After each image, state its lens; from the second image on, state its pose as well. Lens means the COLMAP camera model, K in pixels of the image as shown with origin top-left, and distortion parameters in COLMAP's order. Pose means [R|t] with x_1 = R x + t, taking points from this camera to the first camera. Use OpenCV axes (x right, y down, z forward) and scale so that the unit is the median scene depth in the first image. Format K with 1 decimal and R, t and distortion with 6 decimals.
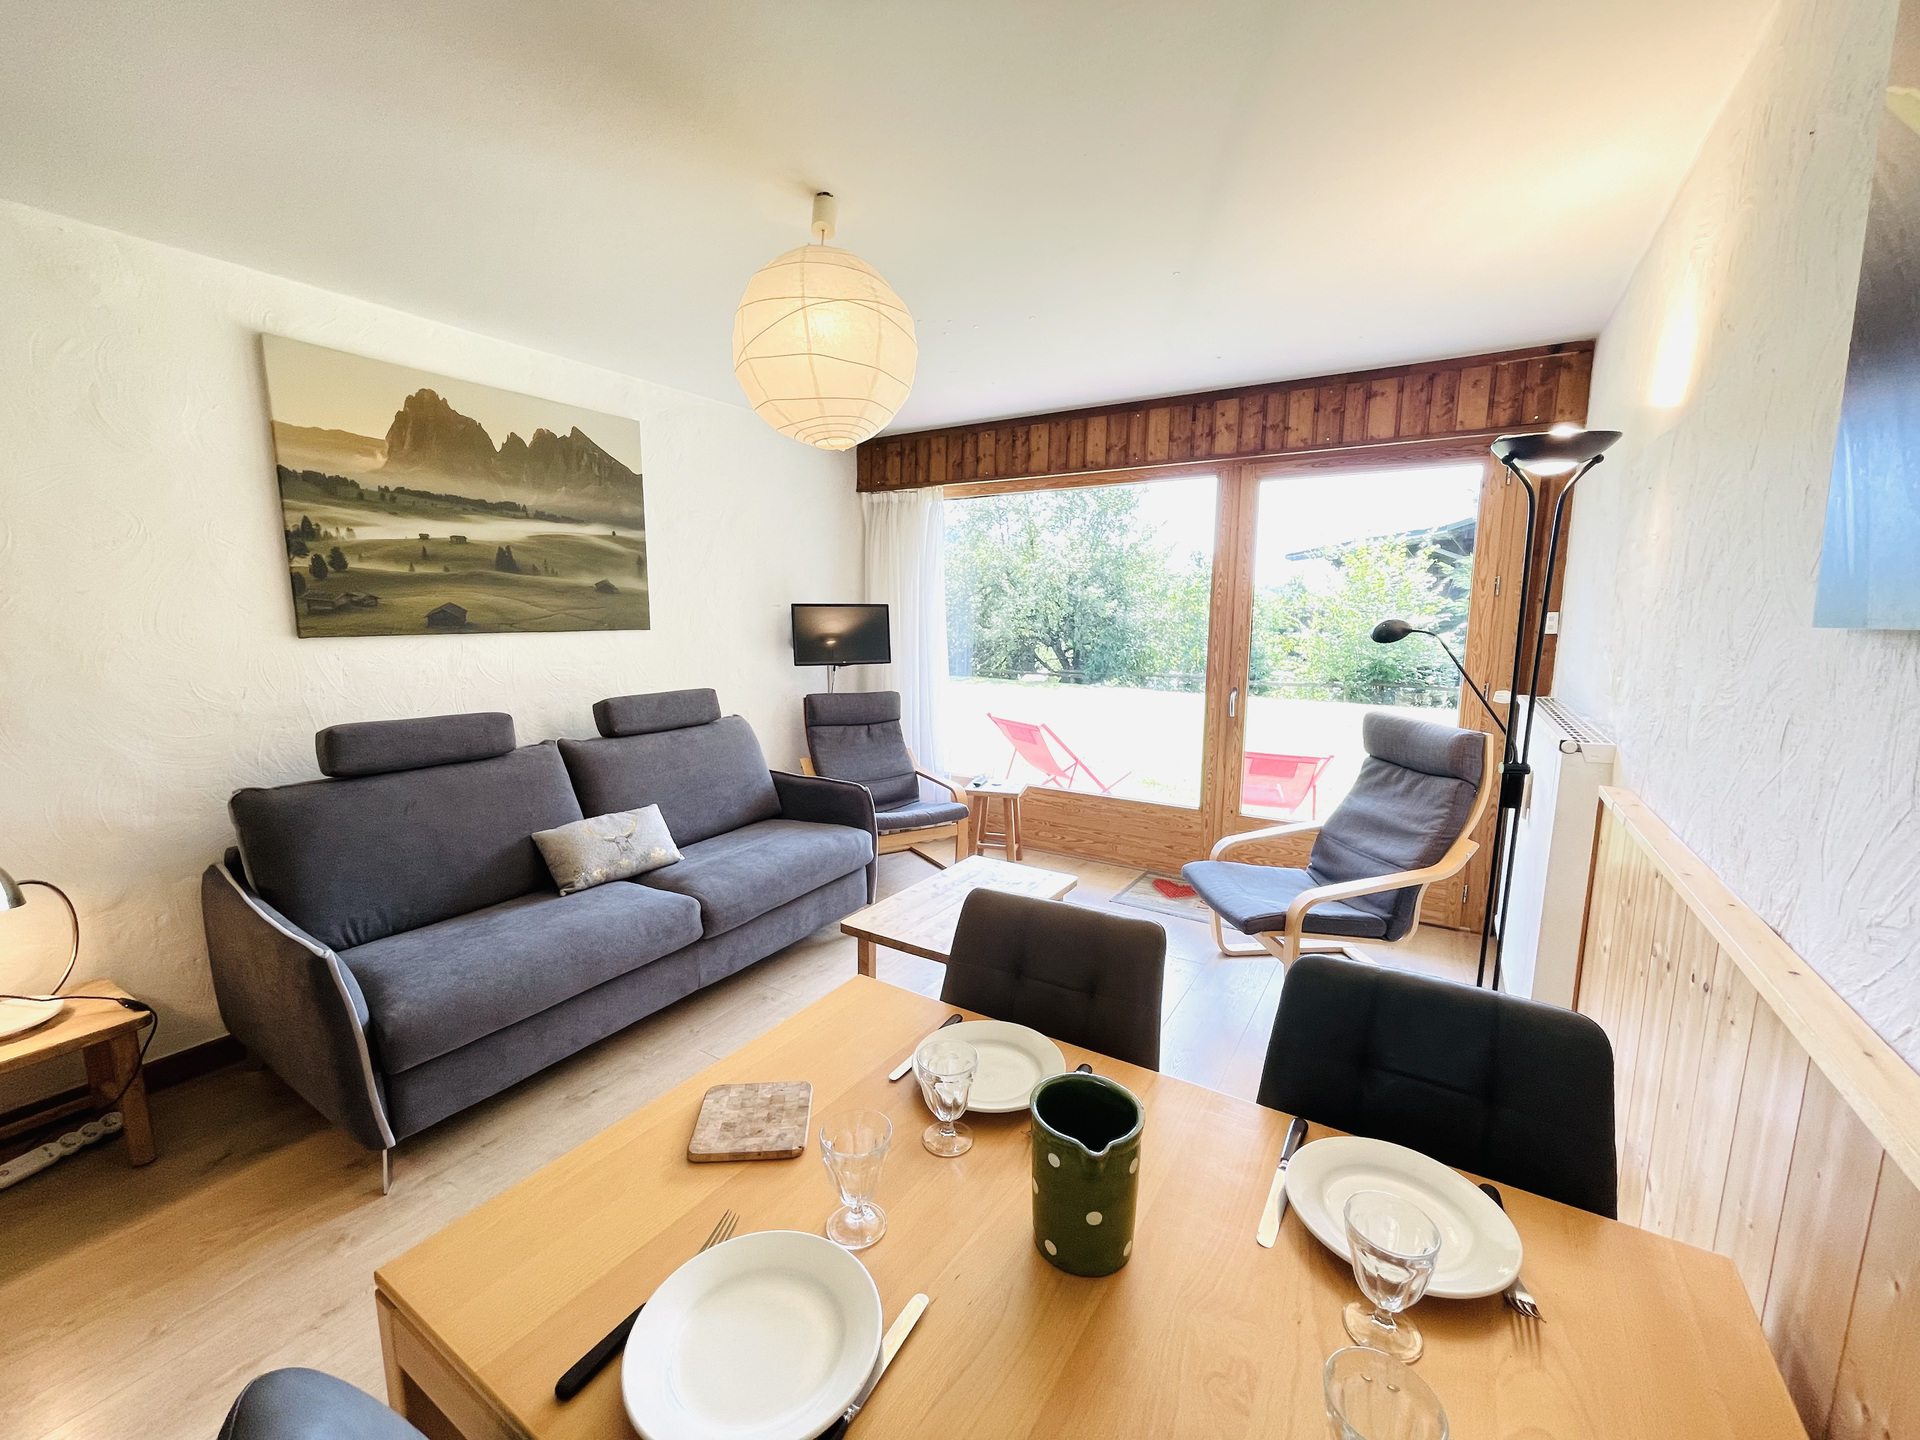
lens RADIAL K [[780.7, 0, 948.6], [0, 780.7, 719.6], [0, 0, 1]] dist [-0.001328, 0.000426]
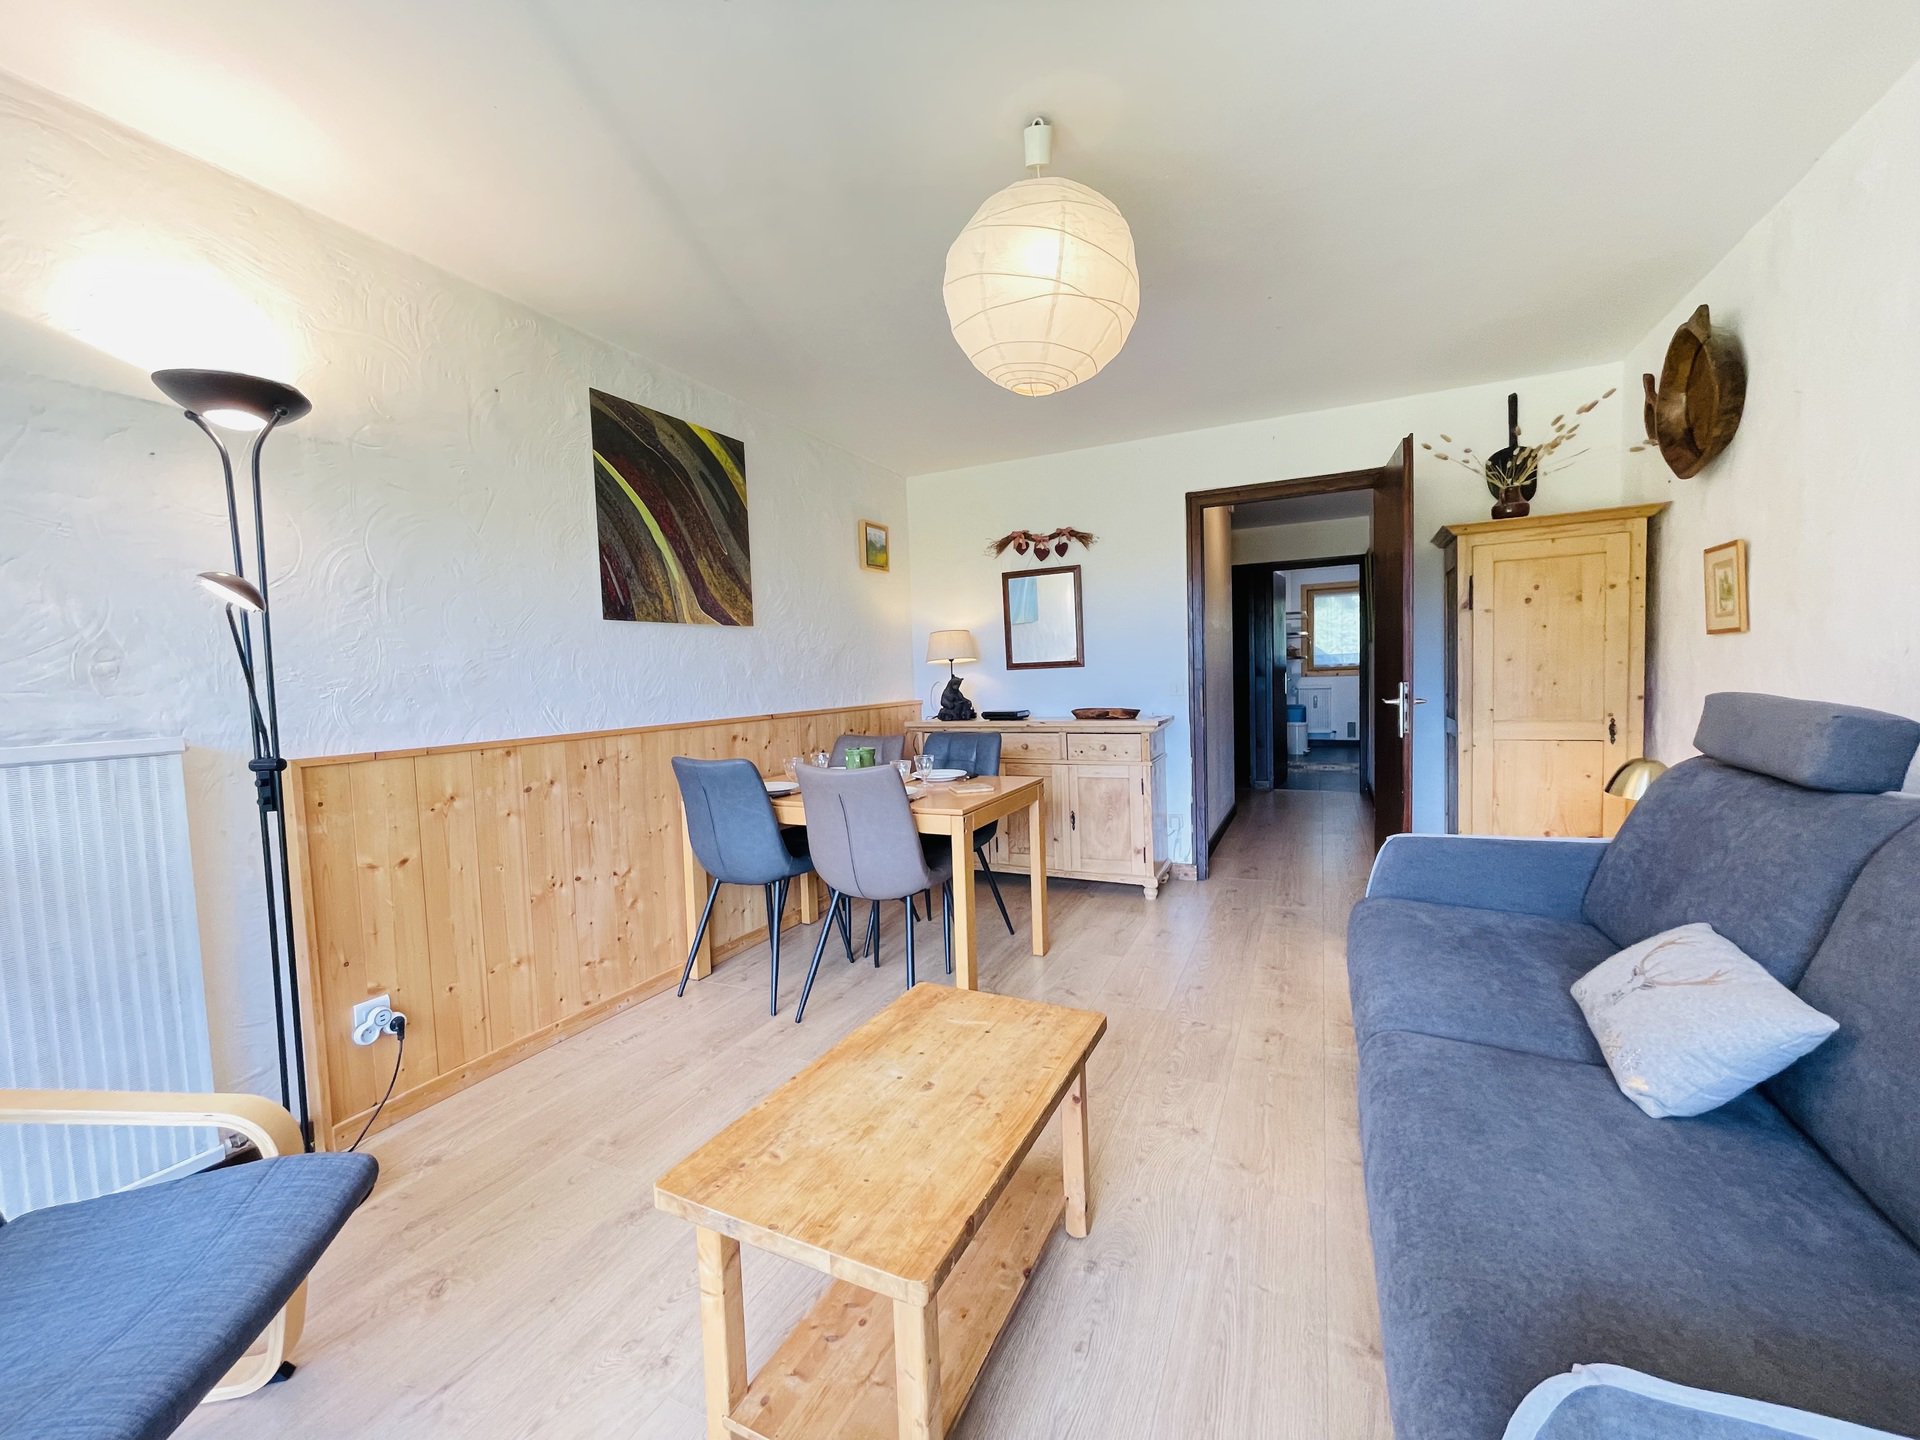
lens RADIAL K [[780.7, 0, 948.6], [0, 780.7, 719.6], [0, 0, 1]] dist [-0.001328, 0.000426]
pose [[-0.993389, 0.034888, -0.109368, 0.045877], [0.012527, 0.979956, 0.198820, -0.099739], [0.114113, 0.196136, -0.973914, 1.295666]]
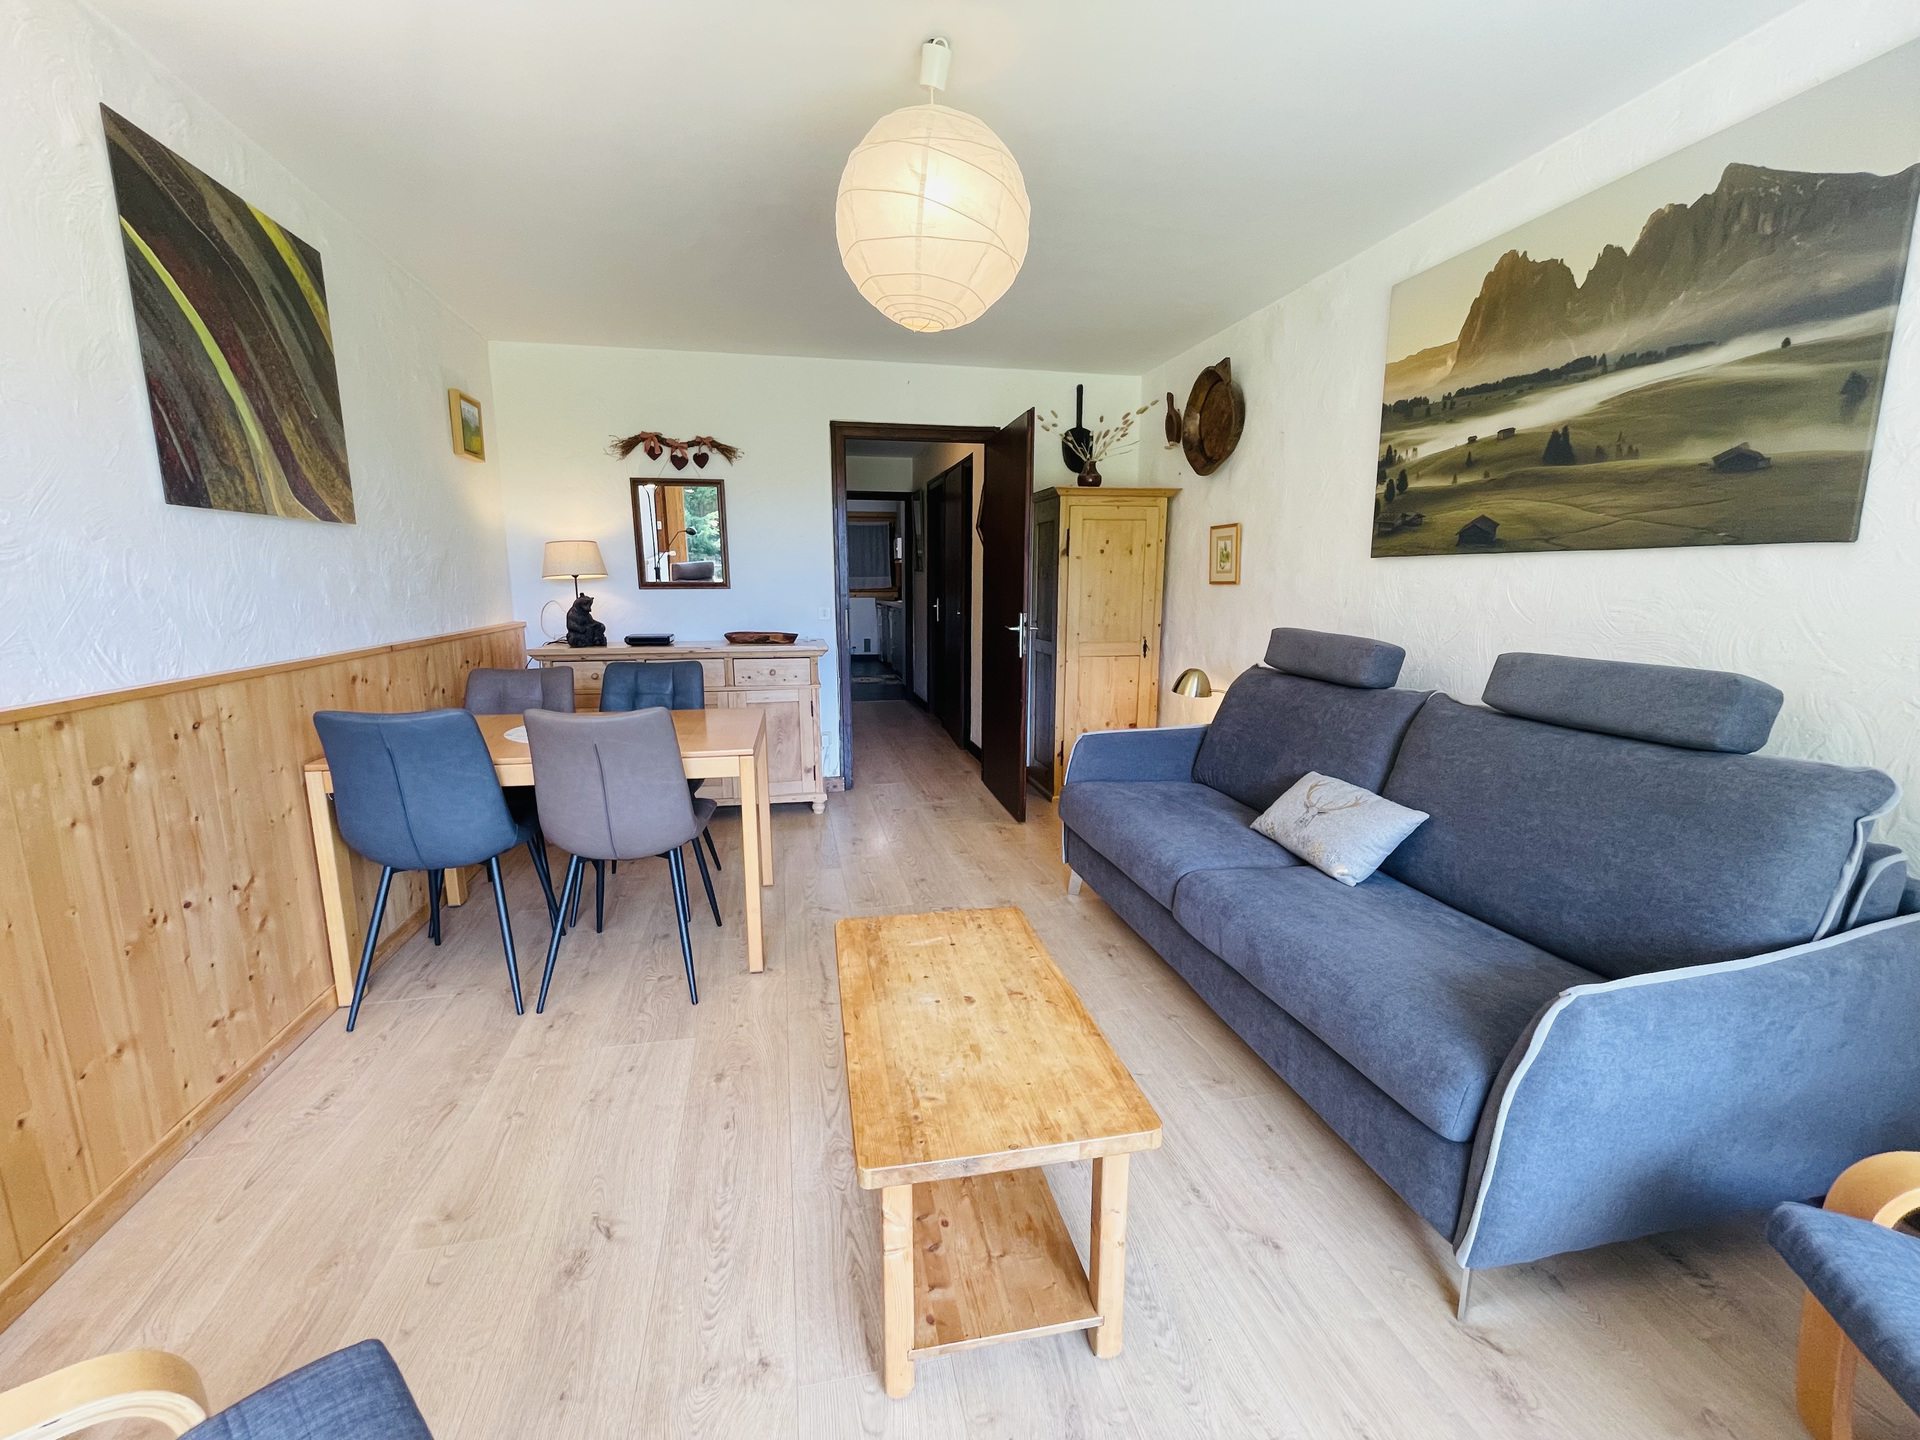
lens RADIAL K [[780.7, 0, 948.6], [0, 780.7, 719.6], [0, 0, 1]] dist [-0.001328, 0.000426]
pose [[-0.719352, 0.117201, -0.684687, 0.347335], [-0.104861, 0.956047, 0.273821, -0.104341], [0.686685, 0.268771, -0.675445, 1.168534]]
